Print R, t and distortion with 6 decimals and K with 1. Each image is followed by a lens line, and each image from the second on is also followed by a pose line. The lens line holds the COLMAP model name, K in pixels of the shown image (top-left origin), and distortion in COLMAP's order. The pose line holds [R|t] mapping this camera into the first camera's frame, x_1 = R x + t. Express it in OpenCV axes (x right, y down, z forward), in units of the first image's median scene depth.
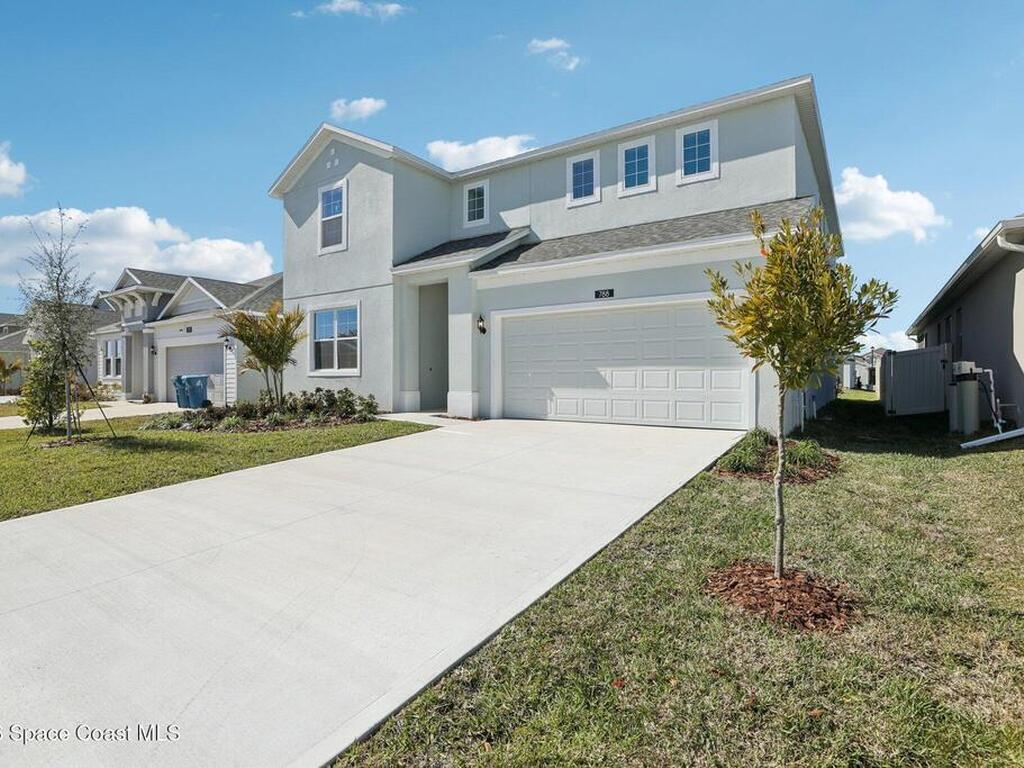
lens RADIAL K [[526.8, 0, 512.0], [0, 526.8, 384.0], [0, 0, 1]] dist [-0.035698, 0.000345]
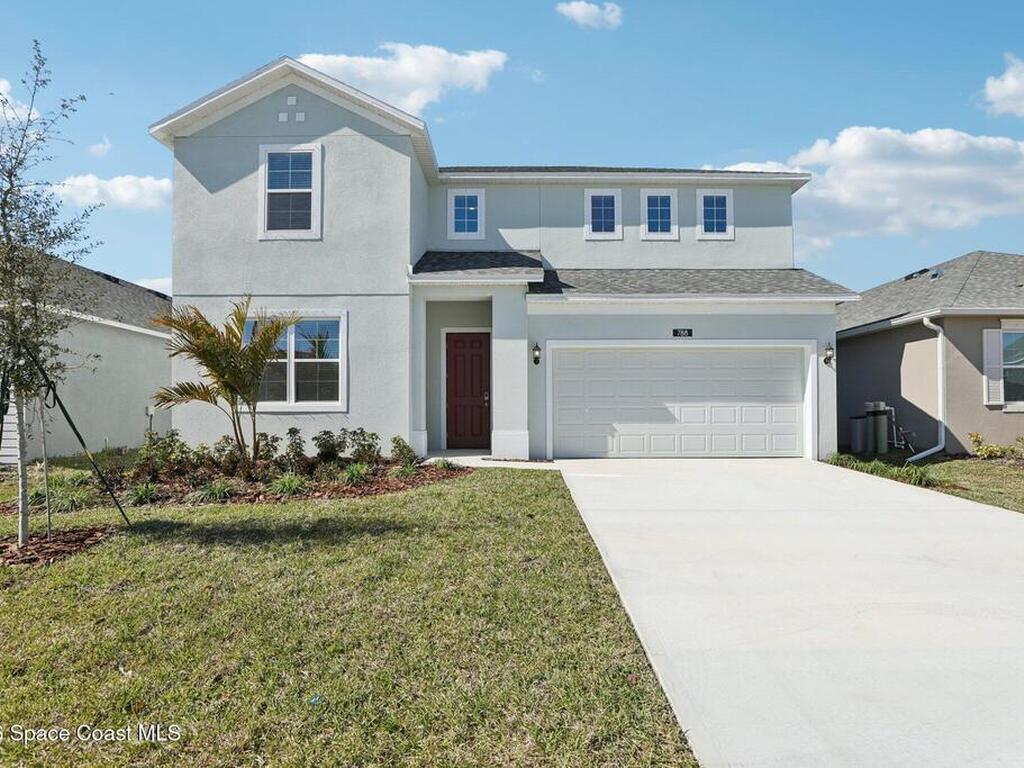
lens RADIAL K [[523.6, 0, 511.7], [0, 523.6, 413.3], [0, 0, 1]] dist [-0.035032, 0.000240]
pose [[0.829572, -0.003404, 0.558390, -0.567426], [0.006767, 0.999969, -0.003957, -0.009051], [-0.558359, 0.007062, 0.829569, 0.280511]]
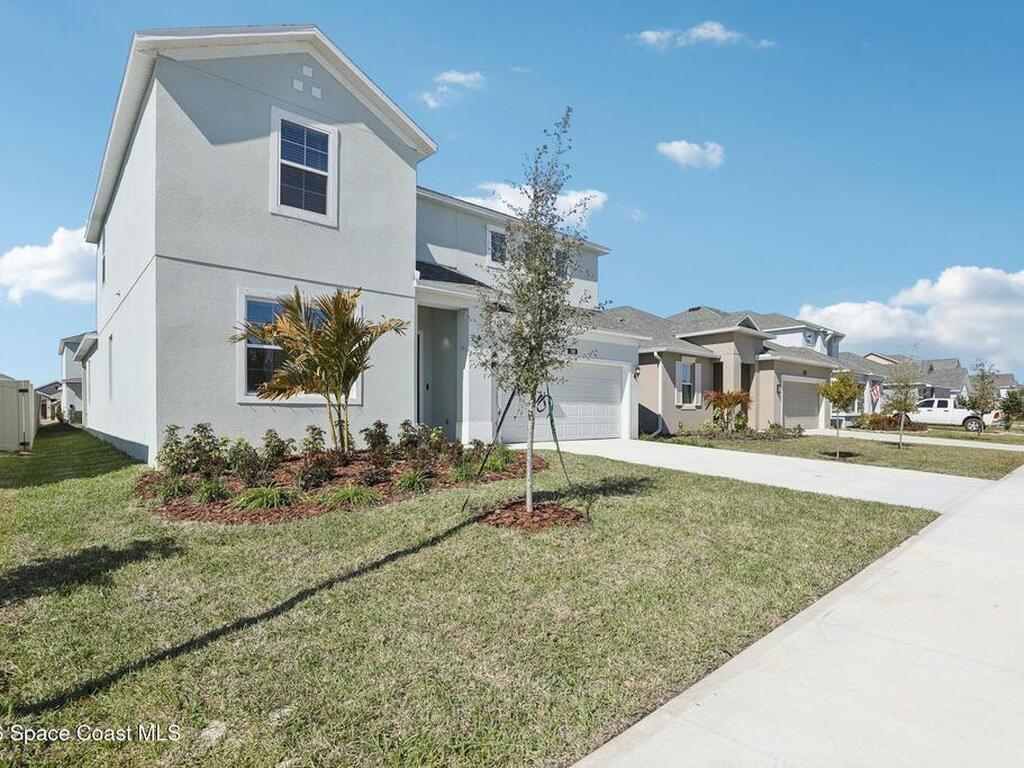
lens RADIAL K [[516.7, 0, 485.9], [0, 516.7, 416.2], [0, 0, 1]] dist [-0.031120, 0.000129]
pose [[0.288362, -0.013799, 0.957422, -1.057127], [-0.001201, 0.999890, 0.014772, -0.010519], [-0.957521, -0.005409, 0.288314, 0.678854]]
